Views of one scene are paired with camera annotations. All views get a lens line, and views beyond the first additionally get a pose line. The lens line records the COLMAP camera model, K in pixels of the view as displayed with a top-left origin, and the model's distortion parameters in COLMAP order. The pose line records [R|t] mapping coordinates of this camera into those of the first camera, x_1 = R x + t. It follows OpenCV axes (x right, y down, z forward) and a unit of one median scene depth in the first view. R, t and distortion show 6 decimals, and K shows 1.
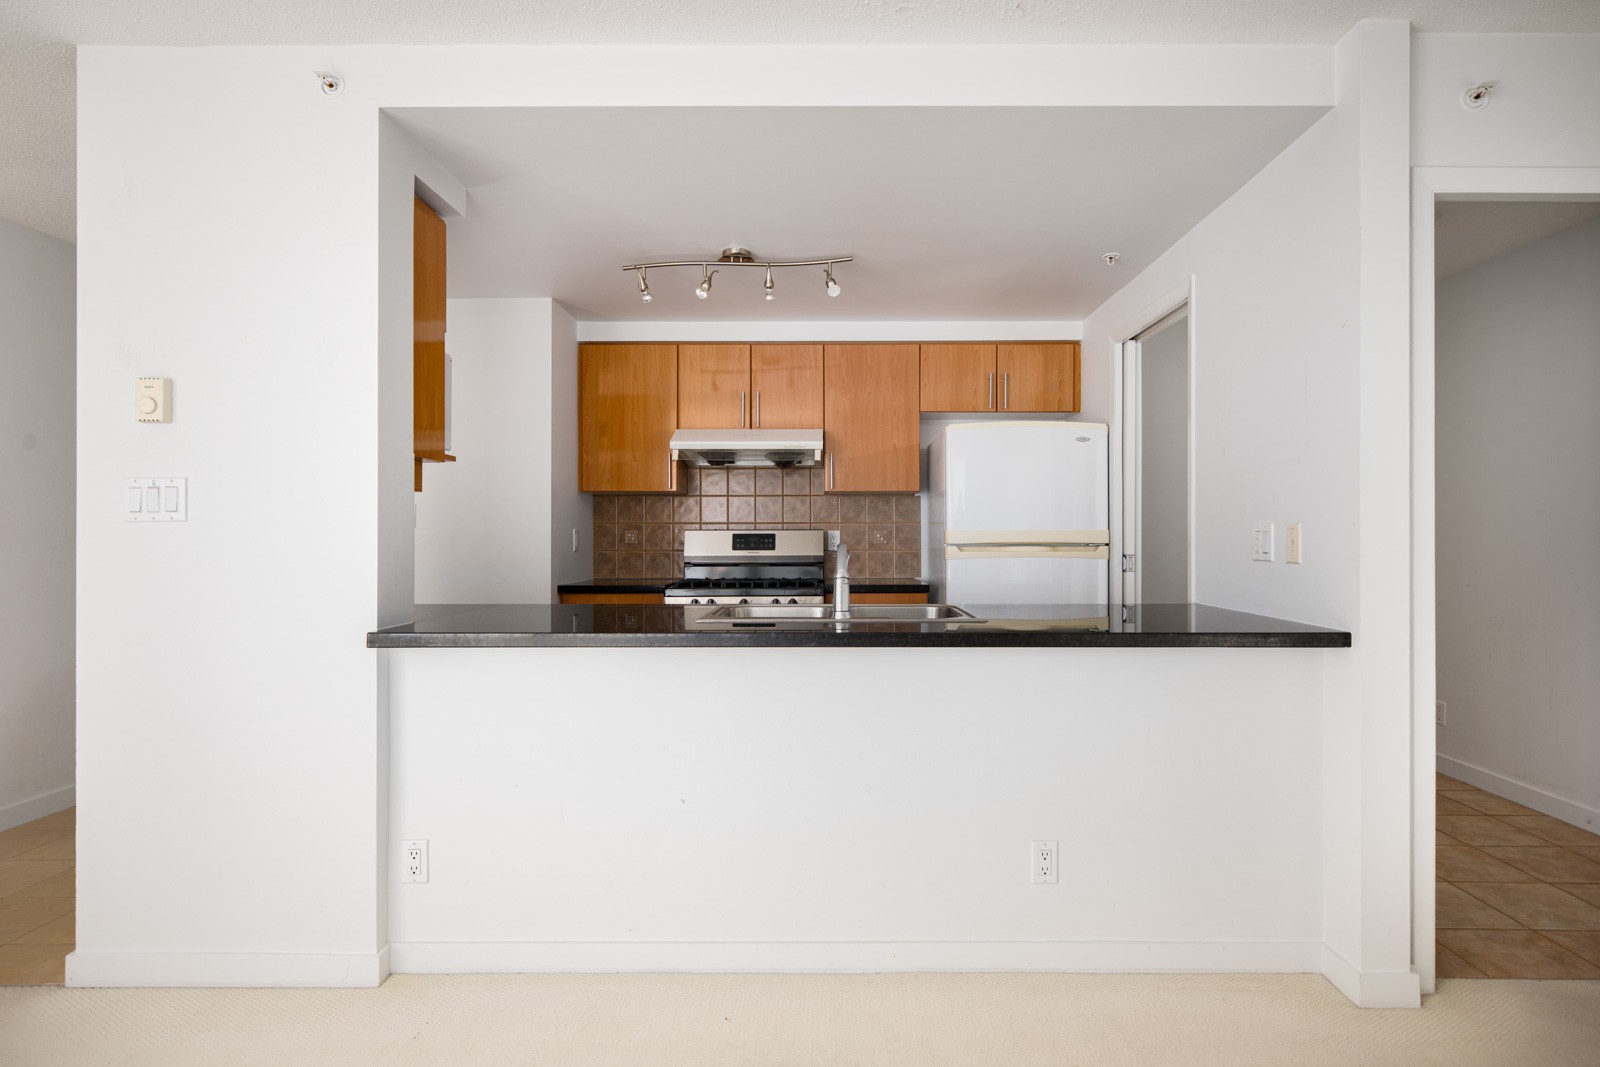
lens RADIAL K [[833.7, 0, 850.0], [0, 833.7, 537.1], [0, 0, 1]] dist [0.003012, 0.003714]
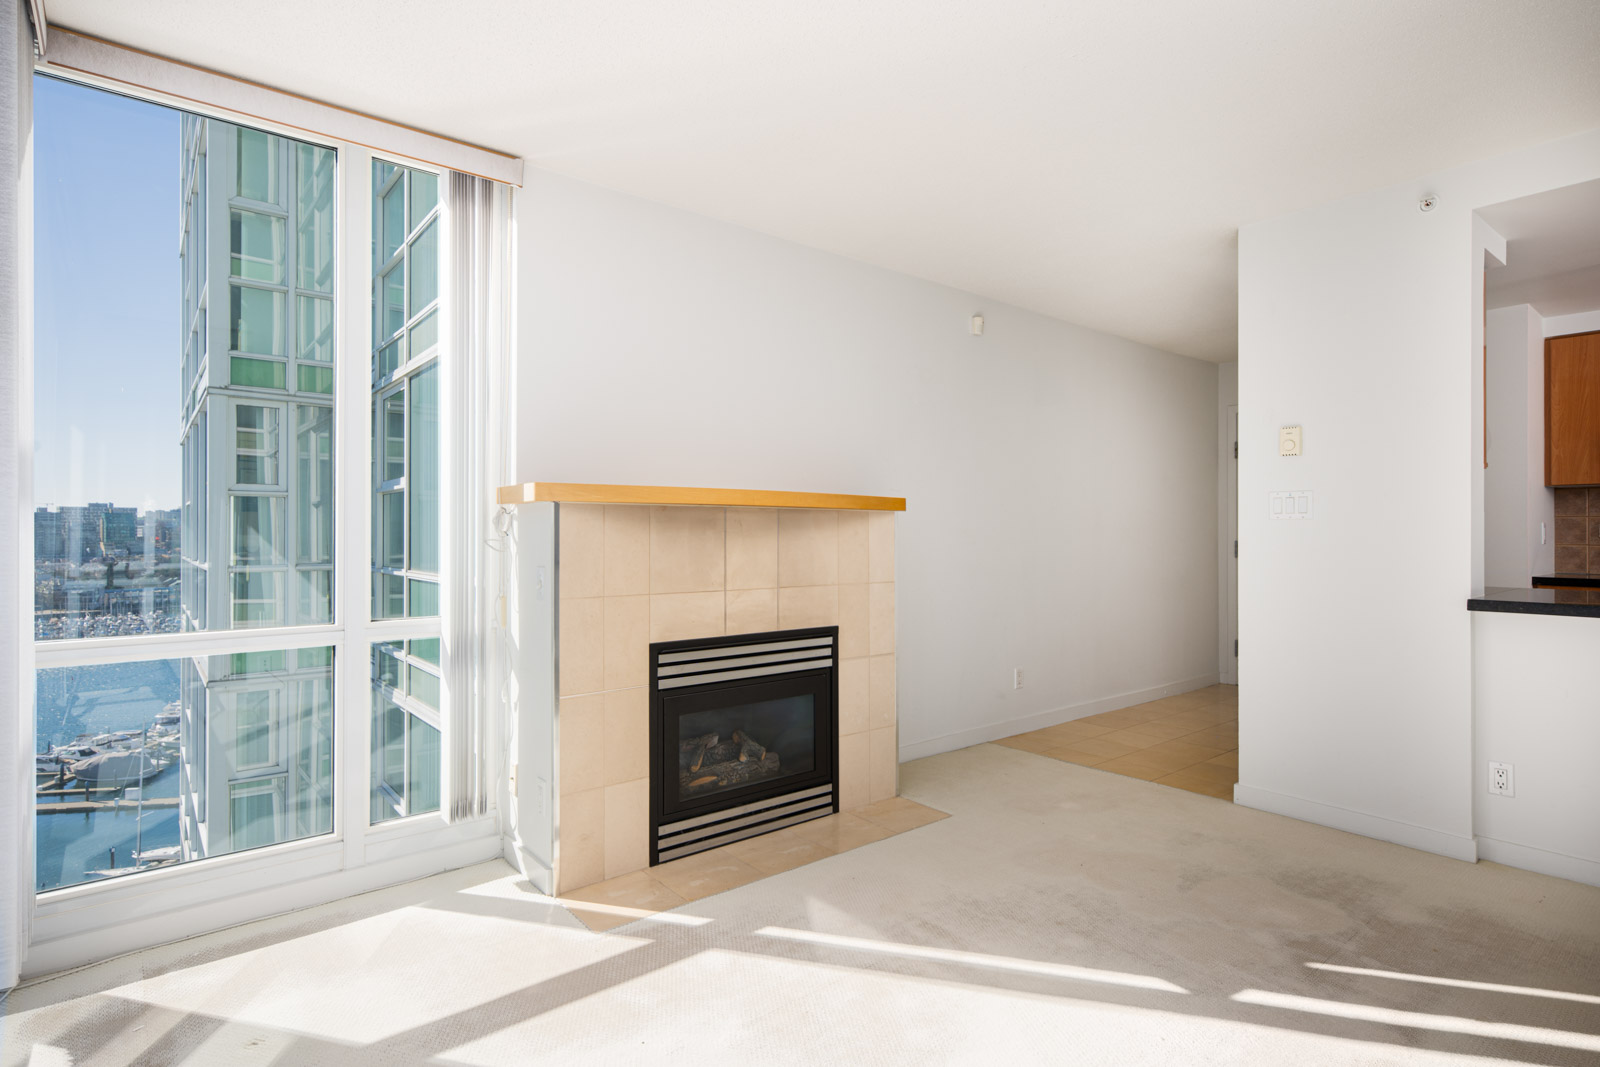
lens RADIAL K [[833.7, 0, 803.0], [0, 833.7, 533.2], [0, 0, 1]] dist [0.003012, 0.003714]
pose [[0.625406, 0.001599, -0.780298, -0.108318], [-0.002661, 0.999996, -0.000084, 0.005837], [0.780295, 0.002129, 0.625408, -0.387960]]
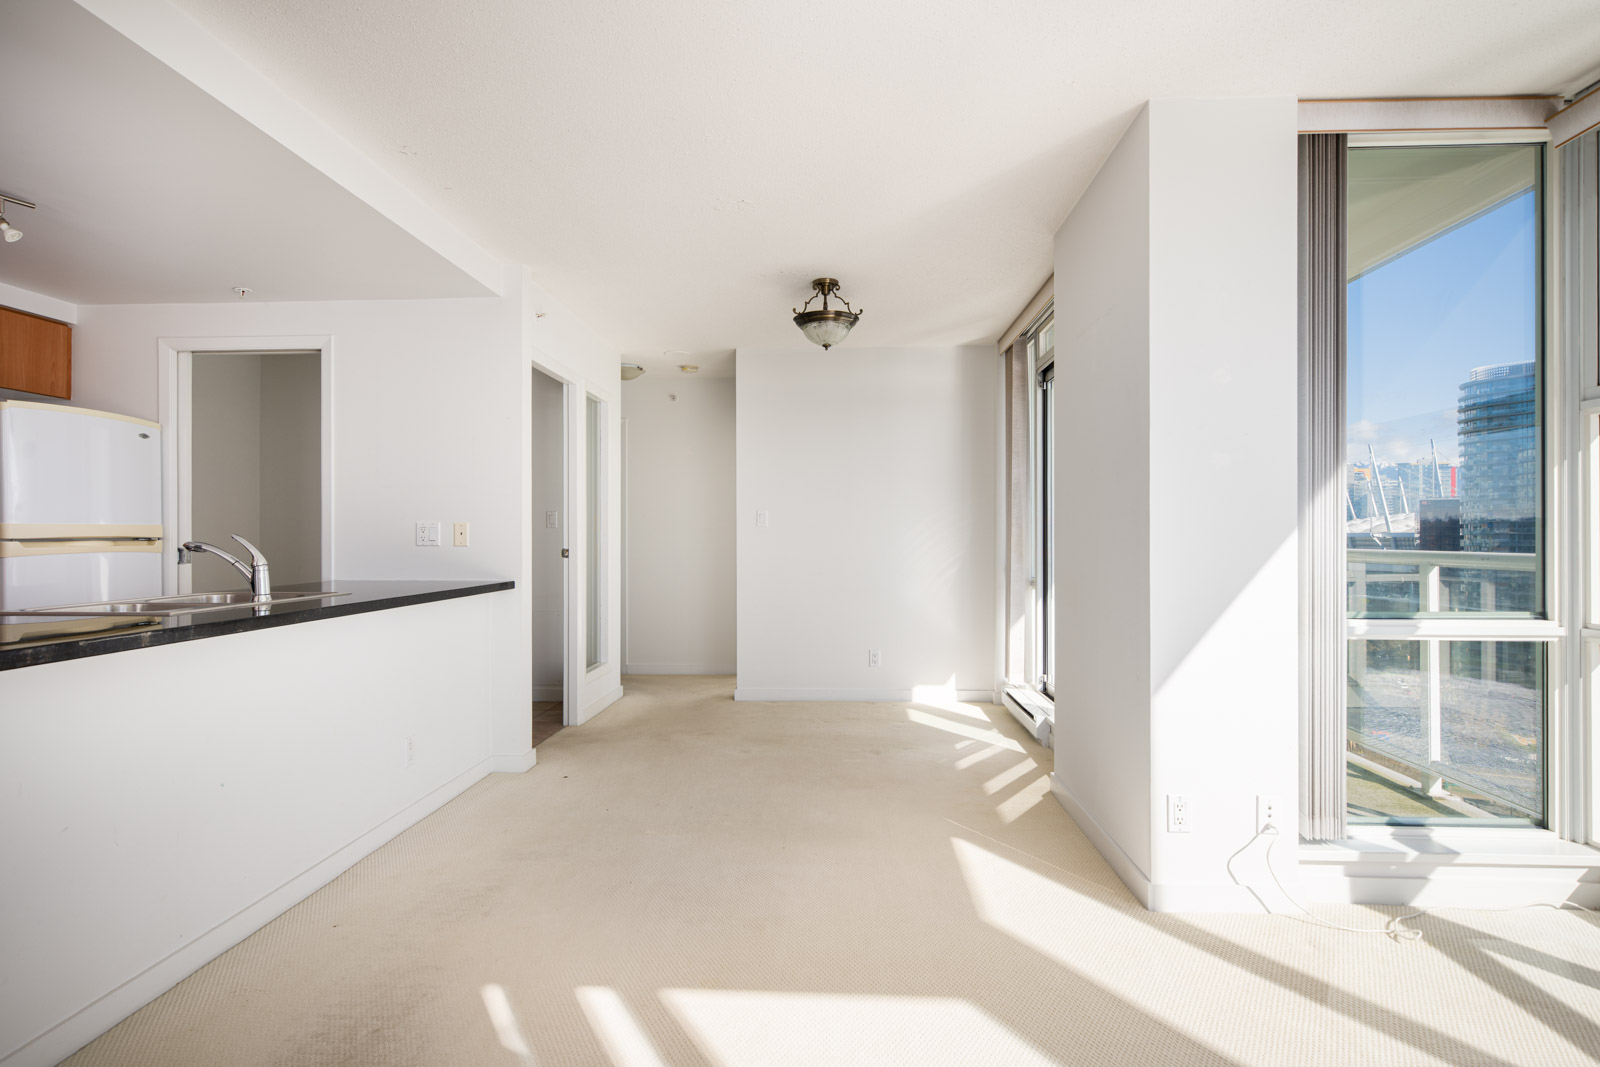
lens RADIAL K [[833.7, 0, 802.1], [0, 833.7, 534.1], [0, 0, 1]] dist [0.003012, 0.003714]
pose [[0.050489, 0.001666, 0.998723, -0.701244], [0.004499, 0.999988, -0.001895, 0.008407], [-0.998714, 0.004589, 0.050481, 0.144854]]
